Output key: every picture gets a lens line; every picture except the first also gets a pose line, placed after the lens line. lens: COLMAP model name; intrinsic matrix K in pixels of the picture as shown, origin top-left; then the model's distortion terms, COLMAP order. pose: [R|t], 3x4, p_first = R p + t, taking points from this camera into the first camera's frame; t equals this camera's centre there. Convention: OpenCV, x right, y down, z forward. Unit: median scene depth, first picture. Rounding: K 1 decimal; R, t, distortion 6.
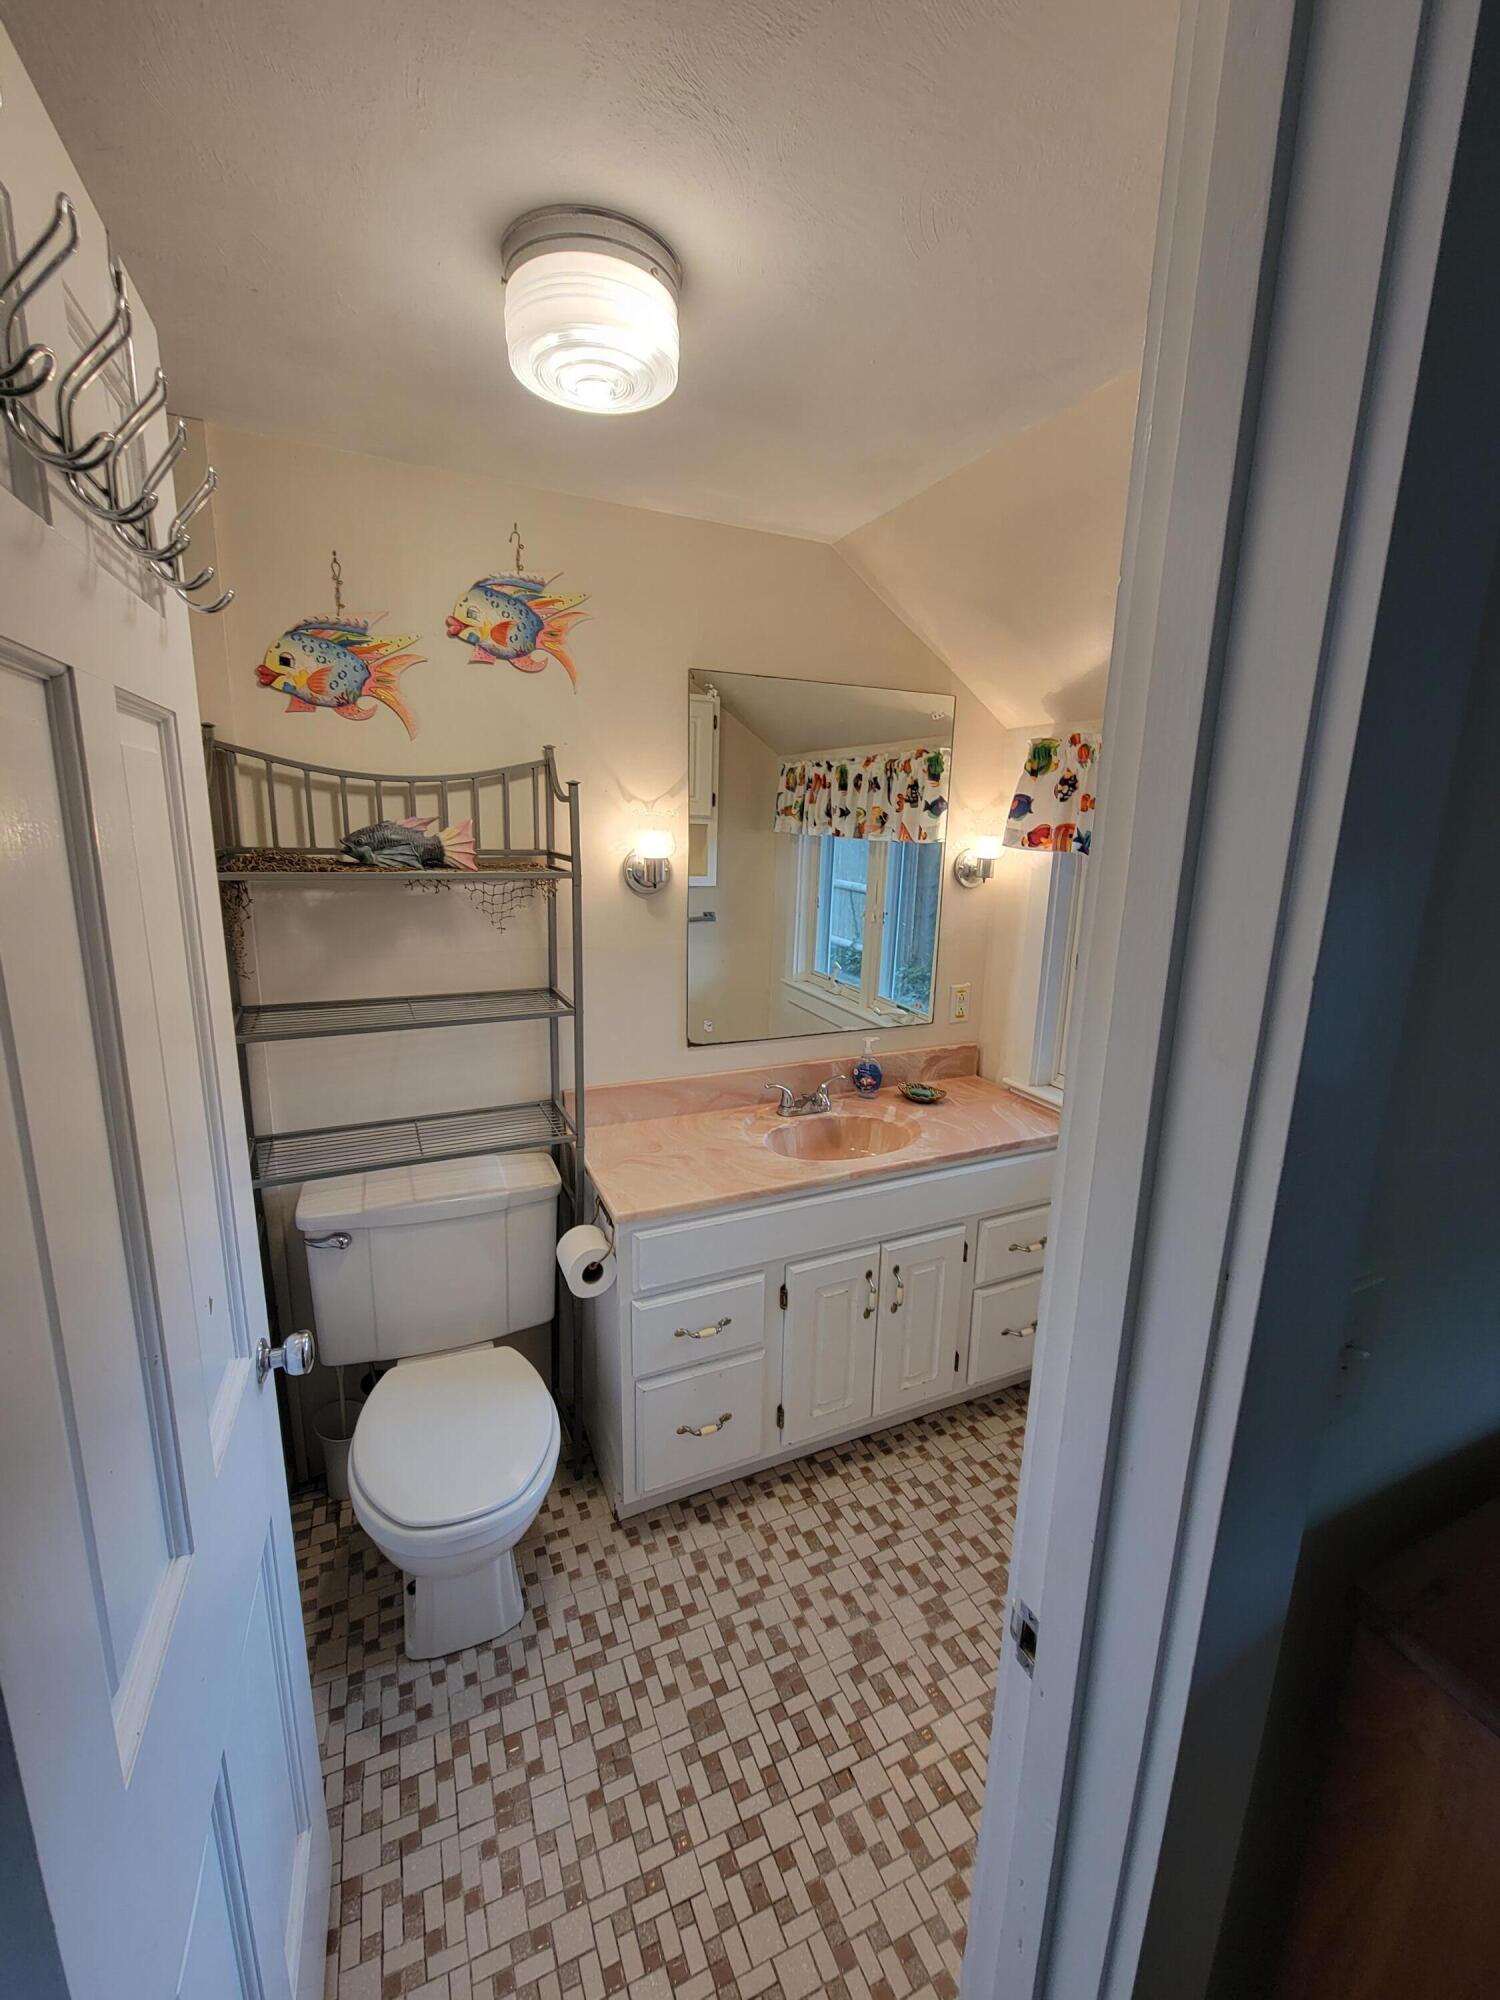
lens RADIAL K [[878.1, 0, 750.0], [0, 878.1, 1000.0], [0, 0, 1]] dist [-0.003481, 0.000619]
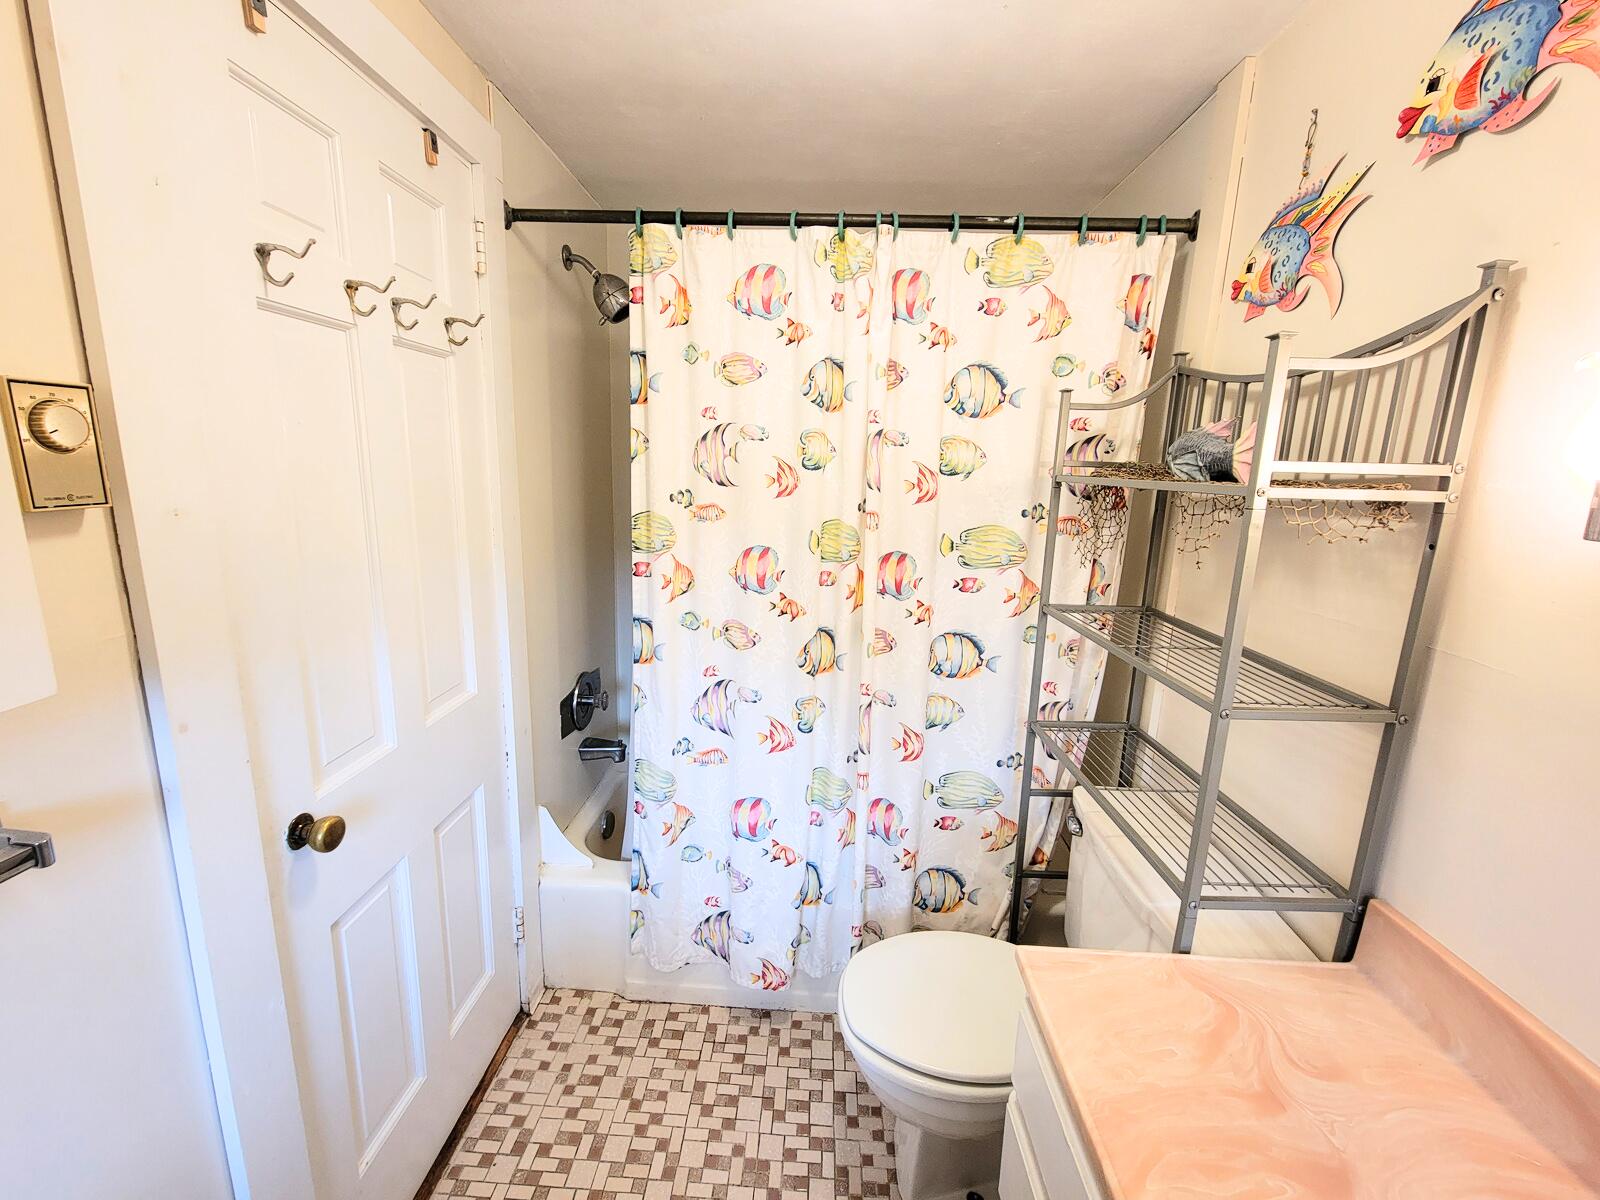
lens RADIAL K [[655.4, 0, 792.4], [0, 655.4, 592.3], [0, 0, 1]] dist [-0.000010, -0.000169]
pose [[-0.464179, 0.132927, -0.875710, 0.368798], [-0.228018, 0.937420, 0.263157, -0.129441], [0.855889, 0.321829, -0.404821, 0.972338]]
